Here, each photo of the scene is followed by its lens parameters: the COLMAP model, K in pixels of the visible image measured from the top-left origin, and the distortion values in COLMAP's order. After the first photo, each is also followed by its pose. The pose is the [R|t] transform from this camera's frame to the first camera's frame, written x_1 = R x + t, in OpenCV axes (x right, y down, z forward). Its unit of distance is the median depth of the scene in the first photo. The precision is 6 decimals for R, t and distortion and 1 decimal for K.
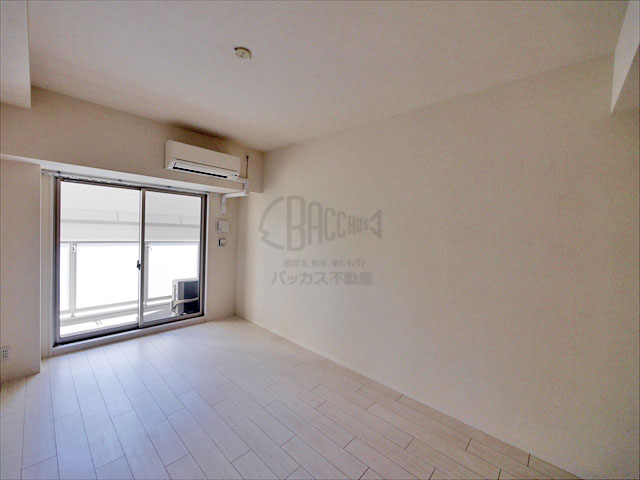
lens RADIAL K [[262.5, 0, 317.6], [0, 262.5, 239.0], [0, 0, 1]] dist [-0.001008, 0.000059]
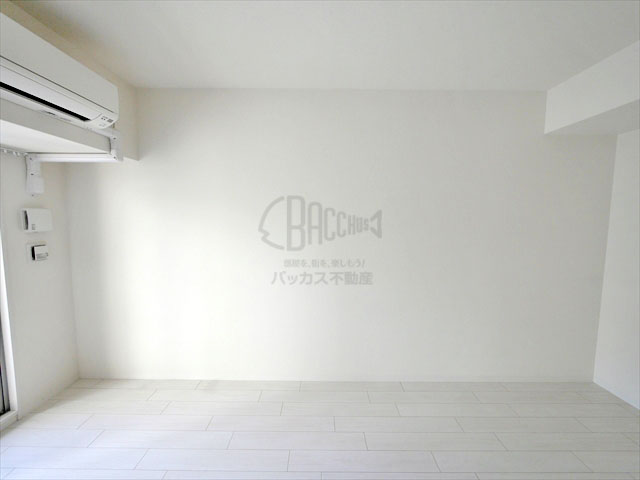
lens RADIAL K [[262.5, 0, 320.2], [0, 262.5, 238.6], [0, 0, 1]] dist [-0.001008, 0.000059]
pose [[0.732828, -0.085569, 0.675011, -0.329544], [0.043833, 0.995937, 0.078664, -0.030374], [-0.679000, -0.028060, 0.733602, 0.297999]]
